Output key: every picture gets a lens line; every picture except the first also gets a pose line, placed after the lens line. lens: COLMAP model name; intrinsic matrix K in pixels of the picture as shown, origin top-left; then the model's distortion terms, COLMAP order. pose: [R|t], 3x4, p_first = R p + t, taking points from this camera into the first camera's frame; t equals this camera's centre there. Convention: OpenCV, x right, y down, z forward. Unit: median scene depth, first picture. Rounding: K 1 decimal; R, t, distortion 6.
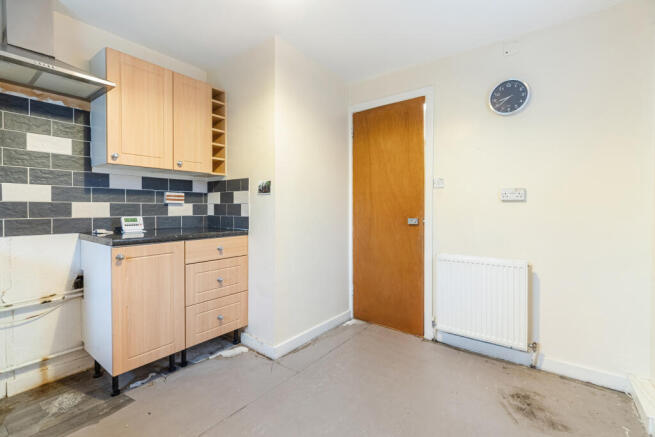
lens RADIAL K [[294.1, 0, 341.0], [0, 294.1, 208.3], [0, 0, 1]] dist [0.002955, -0.000062]
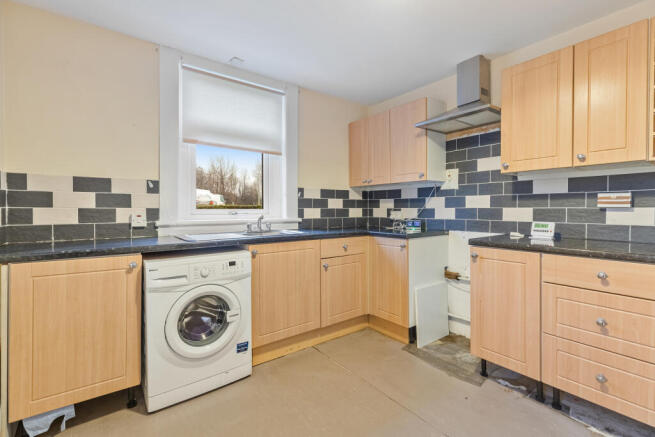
lens RADIAL K [[294.1, 0, 331.3], [0, 294.1, 212.7], [0, 0, 1]] dist [0.002955, -0.000062]
pose [[-0.290726, 0.005425, -0.956791, 0.426655], [-0.009895, 0.999913, 0.008676, -0.004435], [0.956755, 0.011990, -0.290648, 0.642429]]
